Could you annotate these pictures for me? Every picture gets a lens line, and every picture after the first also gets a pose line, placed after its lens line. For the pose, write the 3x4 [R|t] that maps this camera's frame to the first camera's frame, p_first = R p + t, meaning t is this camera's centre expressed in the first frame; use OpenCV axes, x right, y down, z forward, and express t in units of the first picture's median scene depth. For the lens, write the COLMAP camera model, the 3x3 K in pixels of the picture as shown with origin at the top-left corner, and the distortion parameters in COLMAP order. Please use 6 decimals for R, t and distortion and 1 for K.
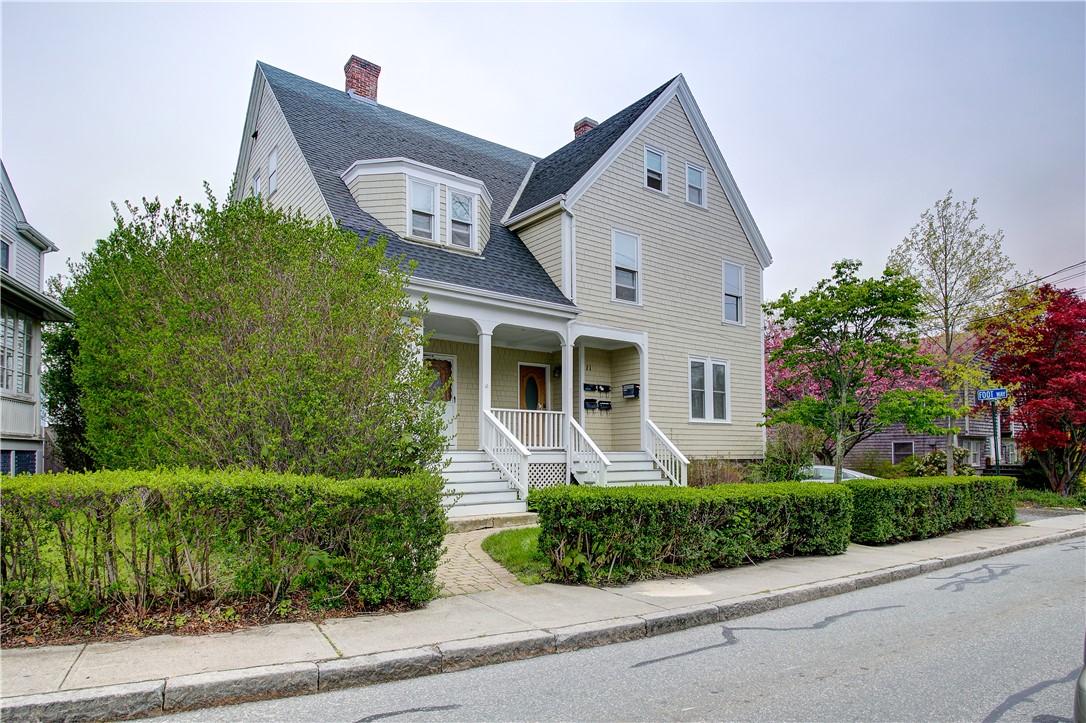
lens RADIAL K [[646.8, 0, 544.0], [0, 646.8, 373.6], [0, 0, 1]] dist [-0.000695, 0.000170]
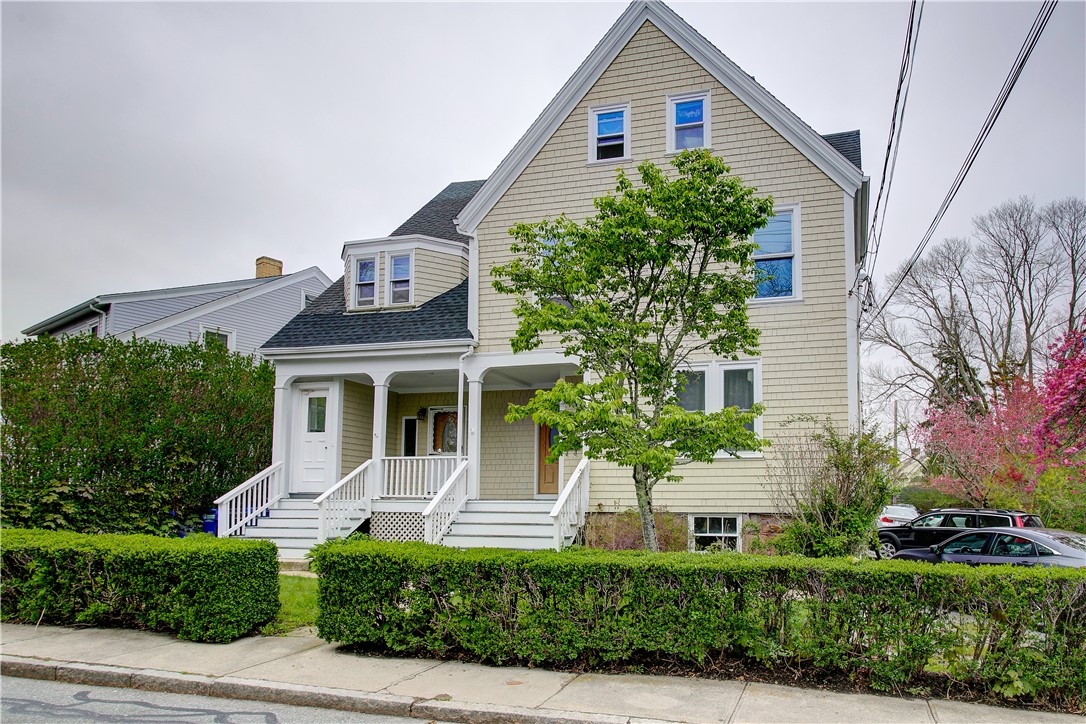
lens RADIAL K [[646.8, 0, 544.0], [0, 646.8, 374.1], [0, 0, 1]] dist [-0.000695, 0.000170]
pose [[0.610896, -0.150345, -0.777305, 0.846376], [0.089043, 0.988622, -0.121237, 0.067941], [0.786688, 0.004850, 0.617332, 0.552764]]
